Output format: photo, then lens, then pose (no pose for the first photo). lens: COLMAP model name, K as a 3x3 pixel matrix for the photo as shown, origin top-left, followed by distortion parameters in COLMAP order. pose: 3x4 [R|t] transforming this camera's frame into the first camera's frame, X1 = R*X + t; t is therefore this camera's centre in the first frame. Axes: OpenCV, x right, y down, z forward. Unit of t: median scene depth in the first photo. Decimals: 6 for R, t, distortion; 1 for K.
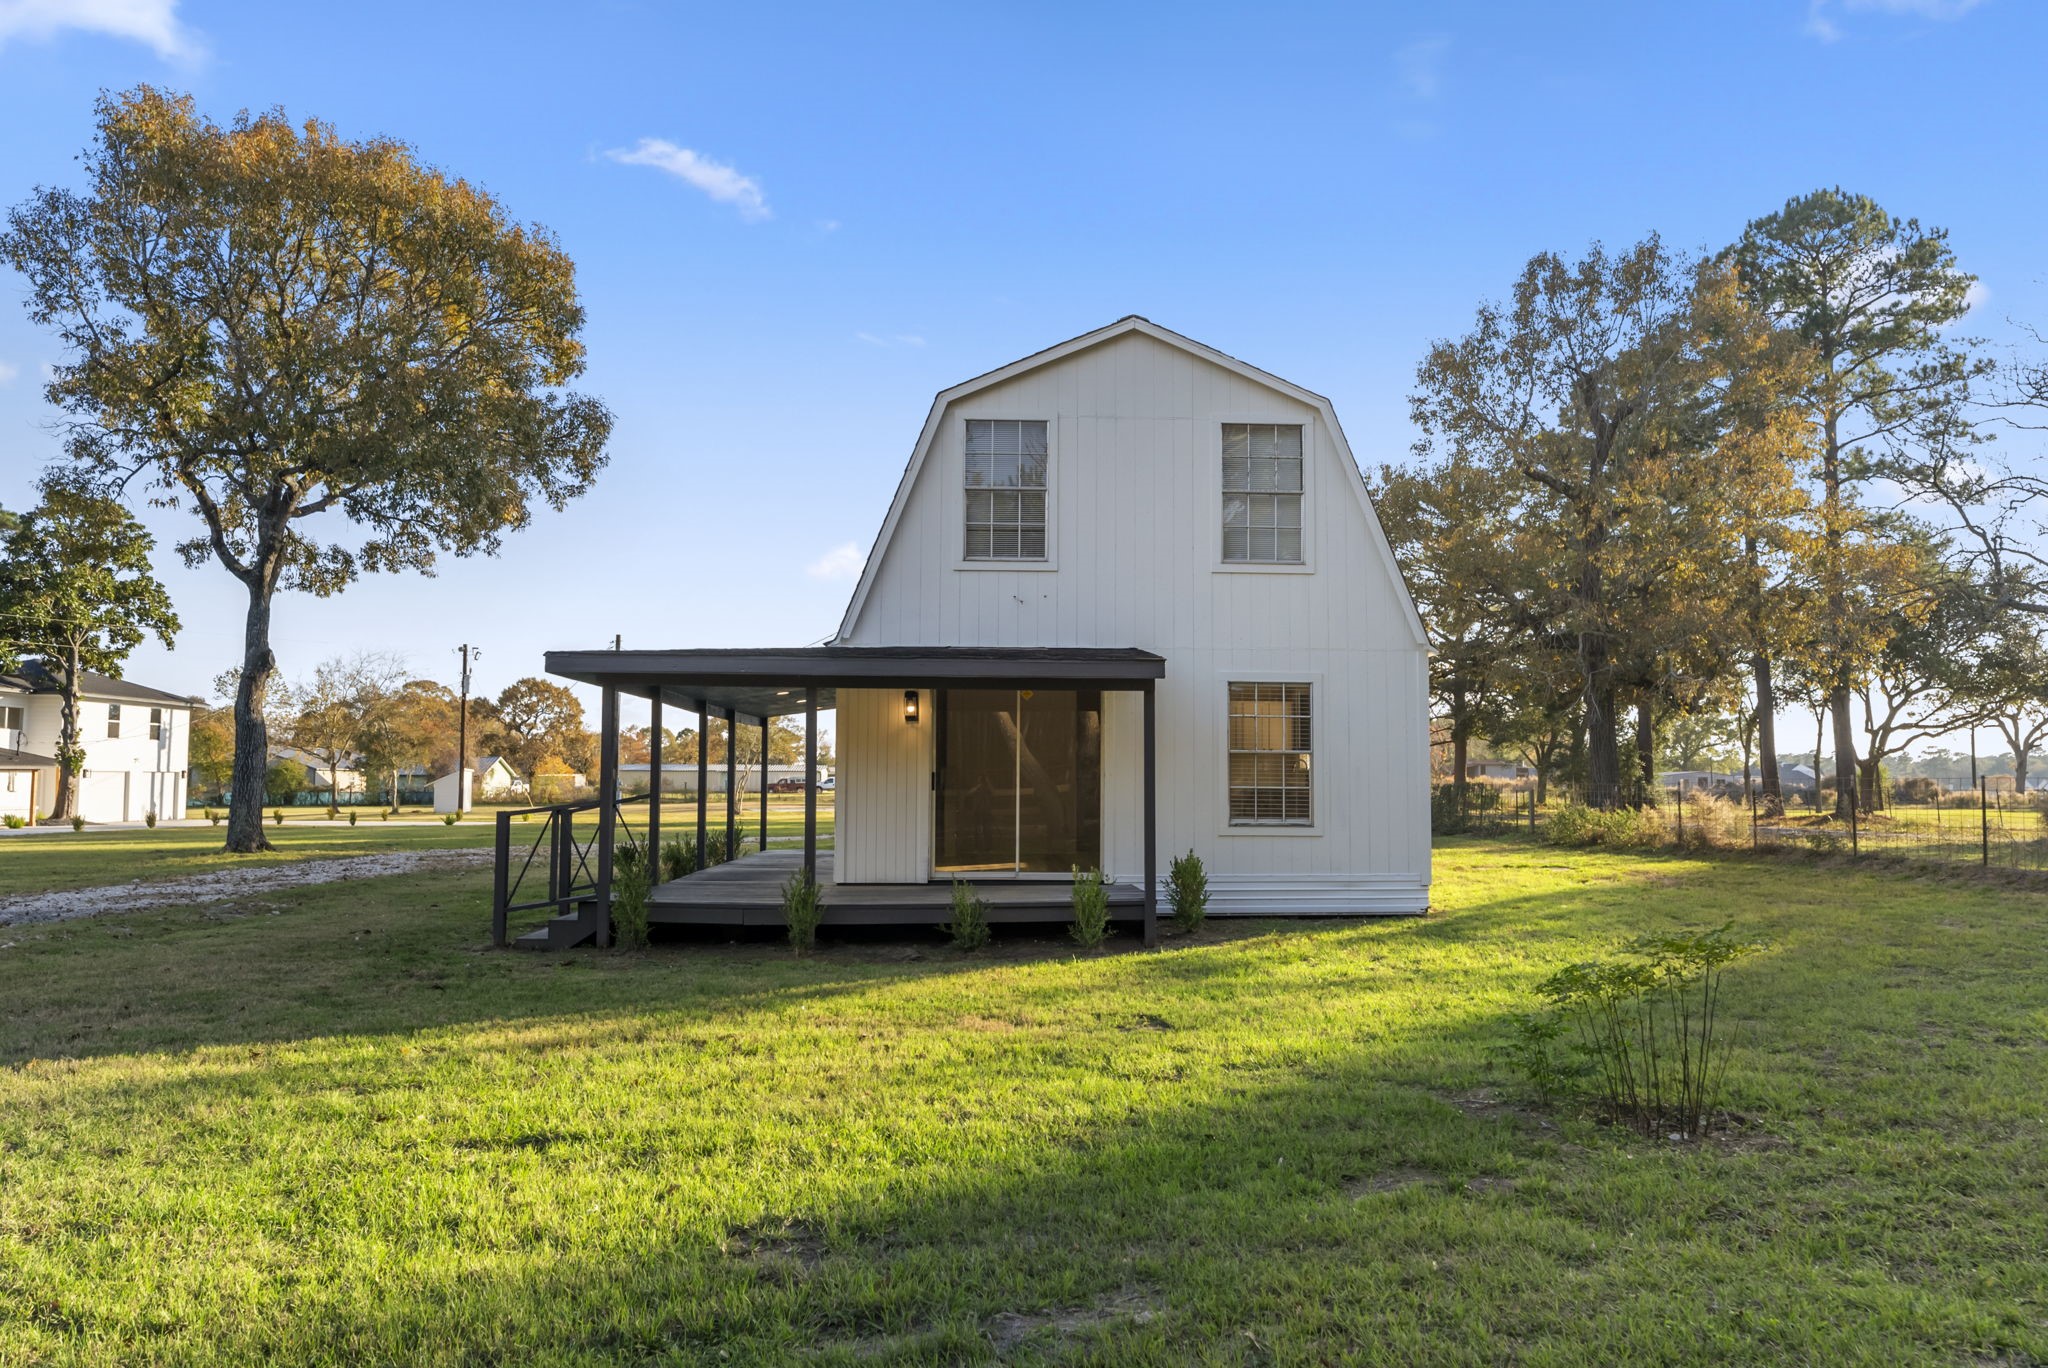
lens RADIAL K [[1472.2, 0, 1024.0], [0, 1472.2, 684.0], [0, 0, 1]] dist [0.002534, 0.000163]
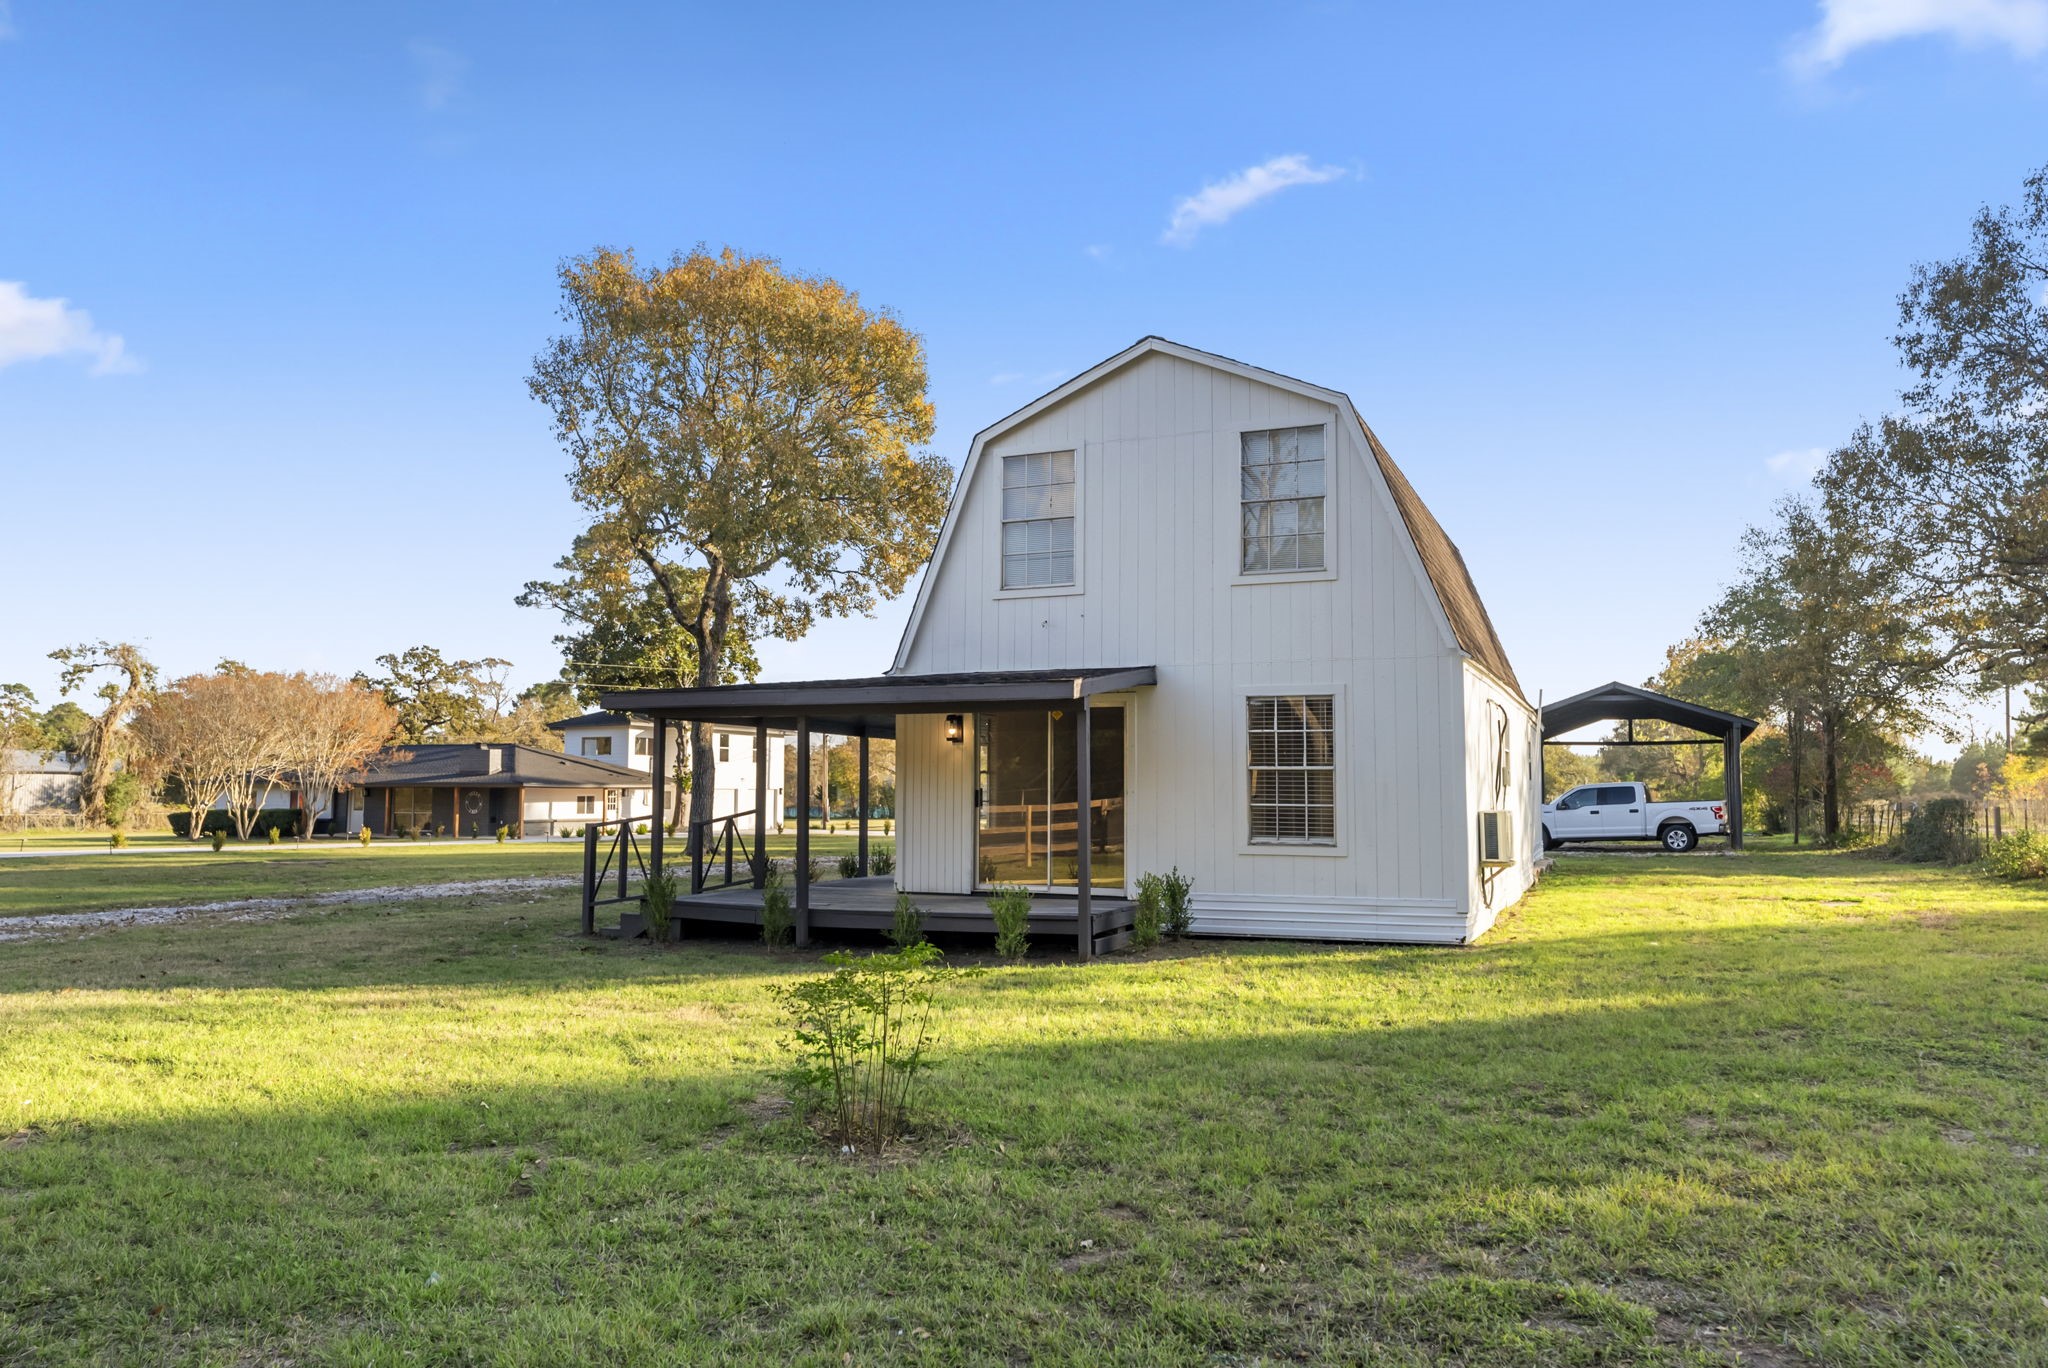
lens RADIAL K [[1472.2, 0, 1024.0], [0, 1472.2, 684.0], [0, 0, 1]] dist [0.002534, 0.000163]
pose [[0.890830, -0.035673, -0.452935, 0.445462], [0.031263, 0.999363, -0.017223, 0.002551], [0.453261, 0.001182, 0.891377, 0.062155]]
